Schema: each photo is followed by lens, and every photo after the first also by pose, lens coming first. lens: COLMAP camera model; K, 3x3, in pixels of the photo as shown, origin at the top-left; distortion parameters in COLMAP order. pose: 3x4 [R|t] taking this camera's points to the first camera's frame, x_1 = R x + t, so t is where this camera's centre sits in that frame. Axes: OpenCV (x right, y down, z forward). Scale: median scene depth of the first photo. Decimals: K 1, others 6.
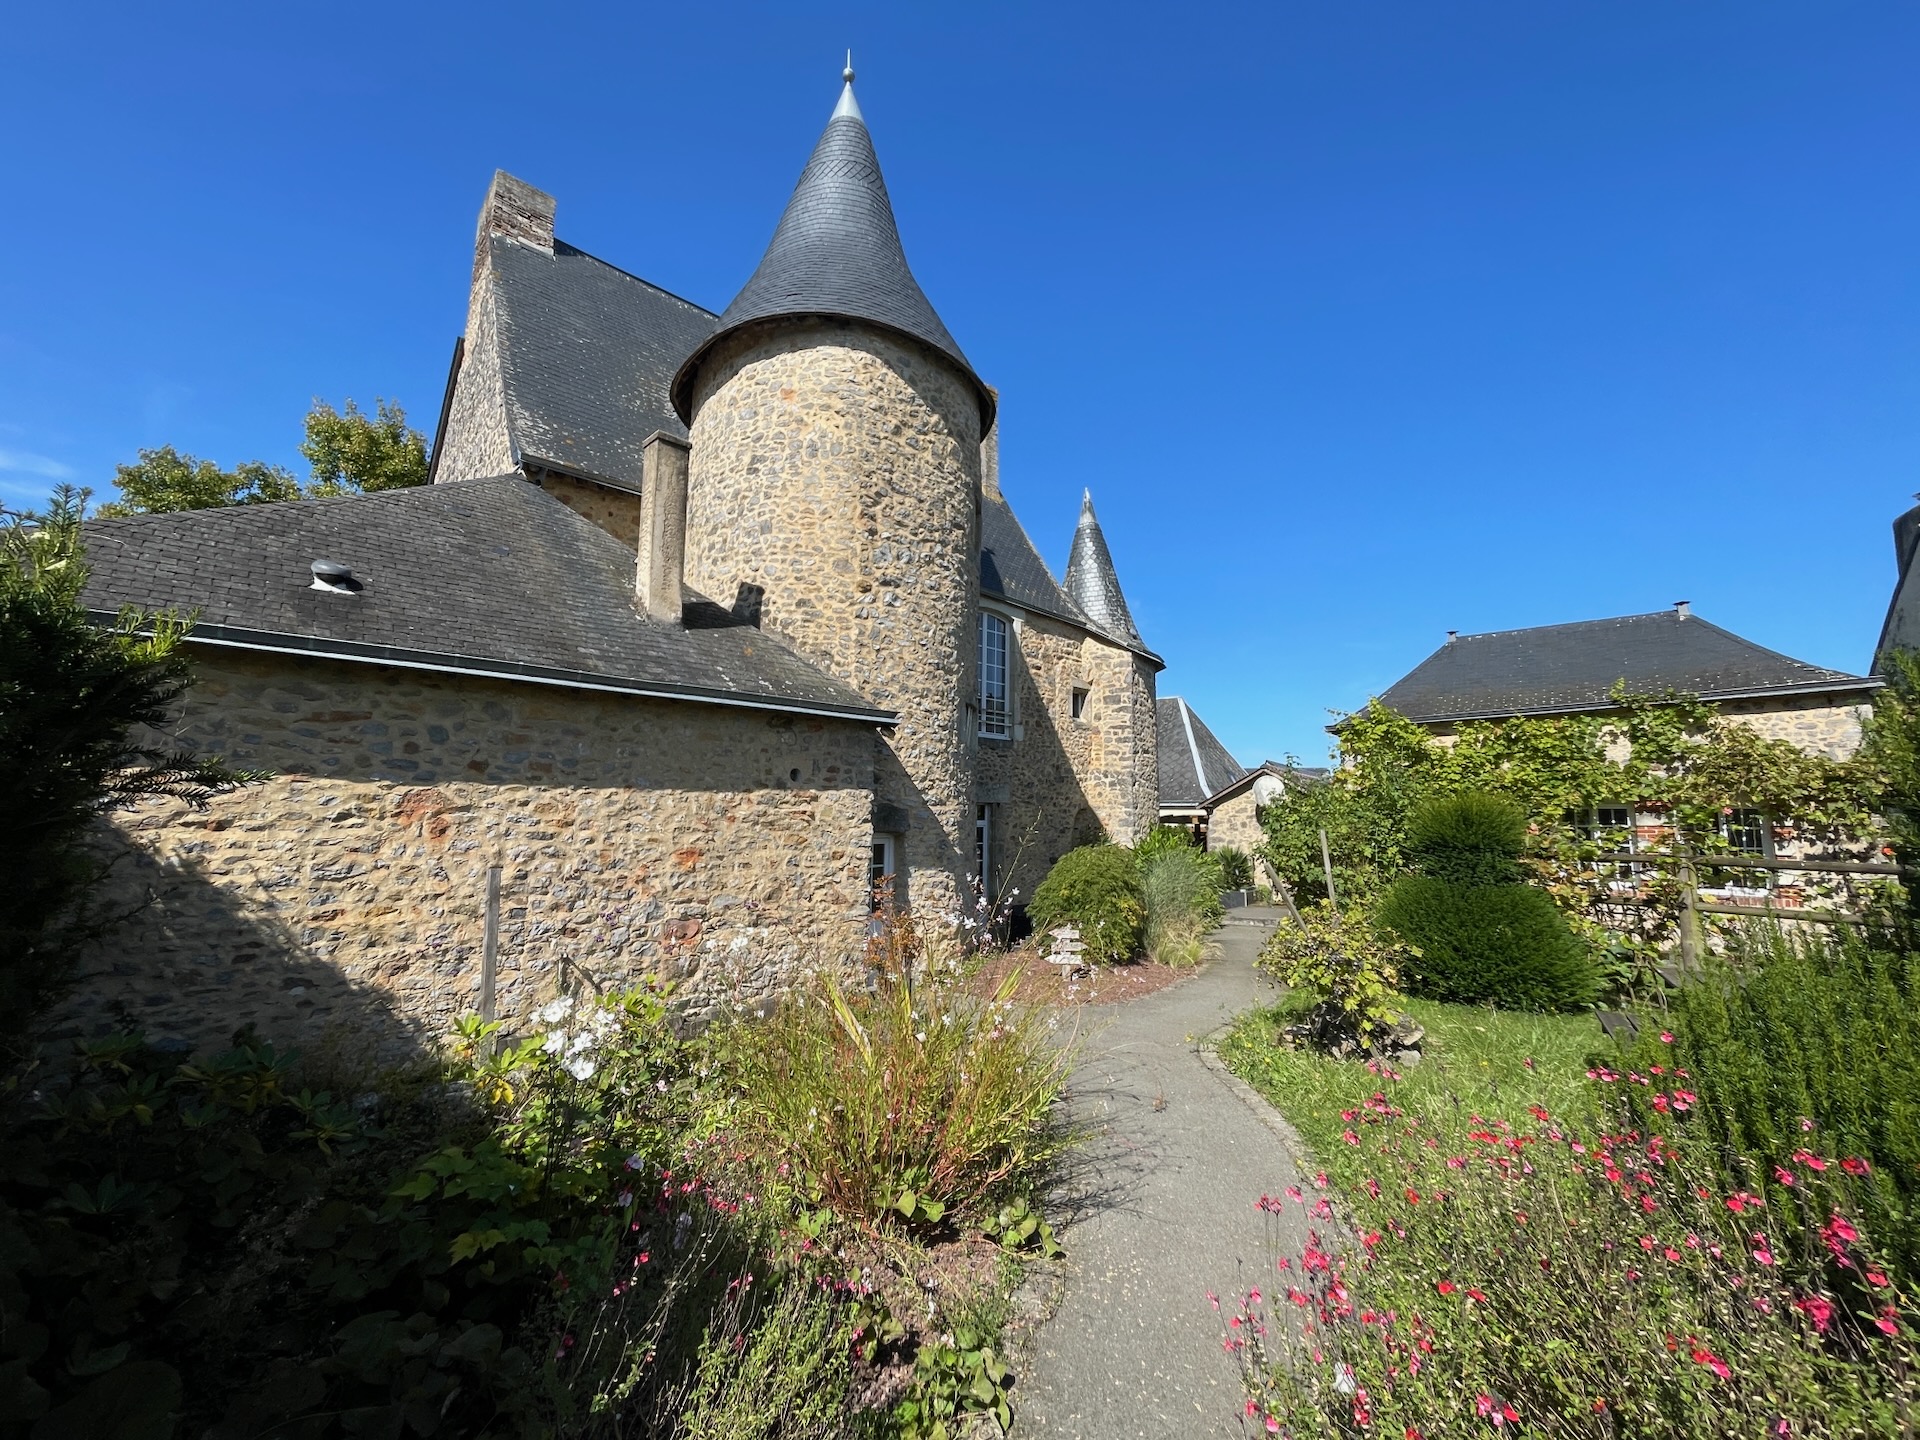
lens RADIAL K [[771.1, 0, 962.7], [0, 771.1, 725.0], [0, 0, 1]] dist [0.003327, 0.000148]
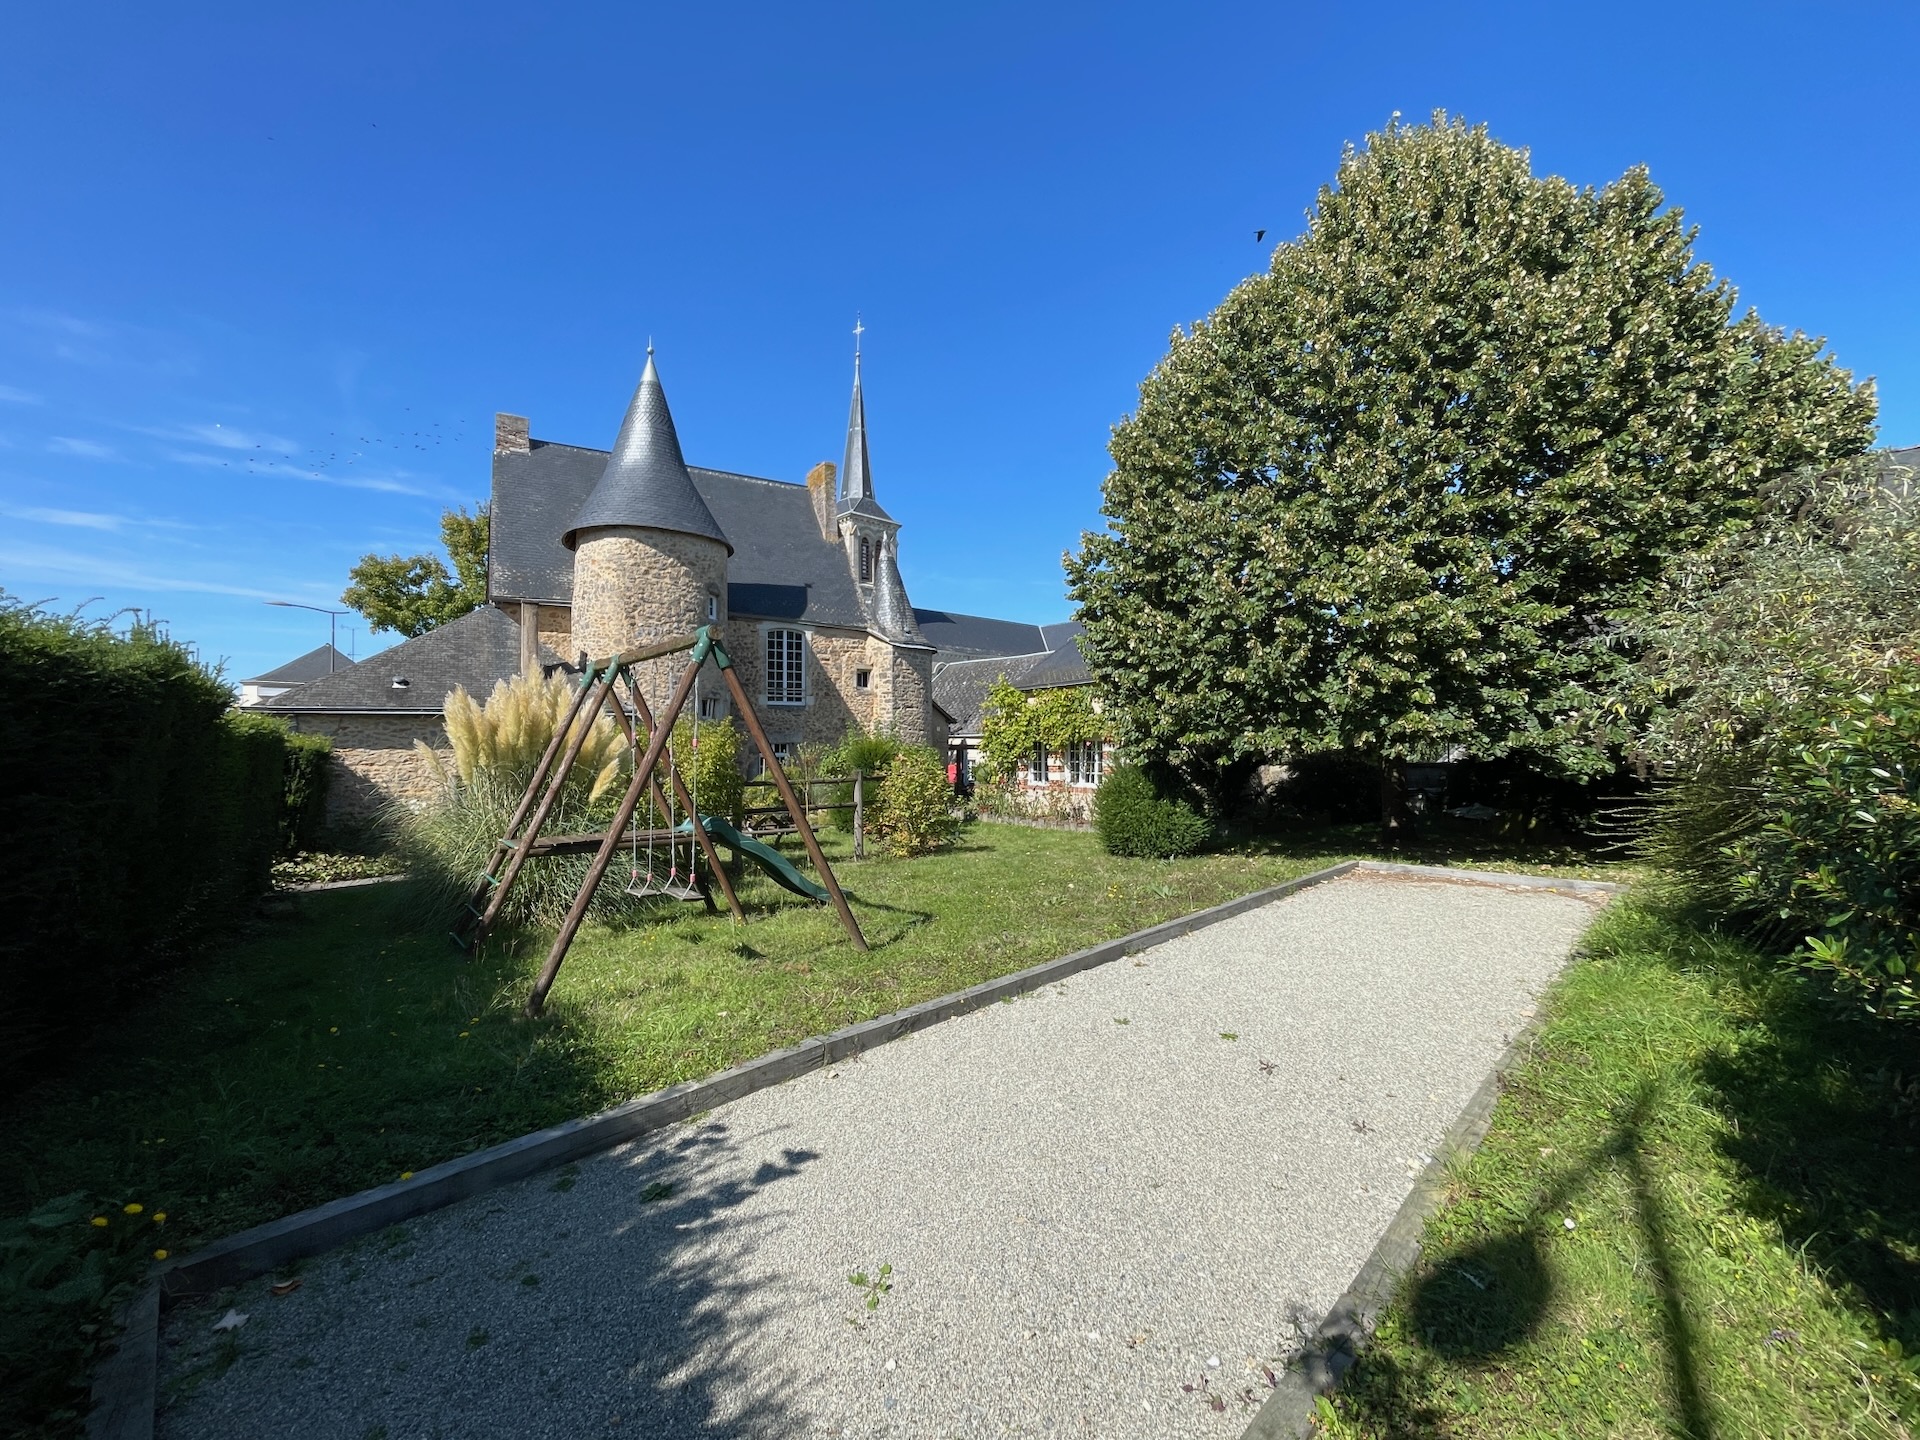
lens RADIAL K [[771.1, 0, 957.0], [0, 771.1, 722.6], [0, 0, 1]] dist [0.003327, 0.000148]
pose [[0.979313, -0.023370, -0.200996, 0.824049], [0.042415, 0.994950, 0.090975, -0.092937], [0.197854, -0.097618, 0.975359, -0.655089]]
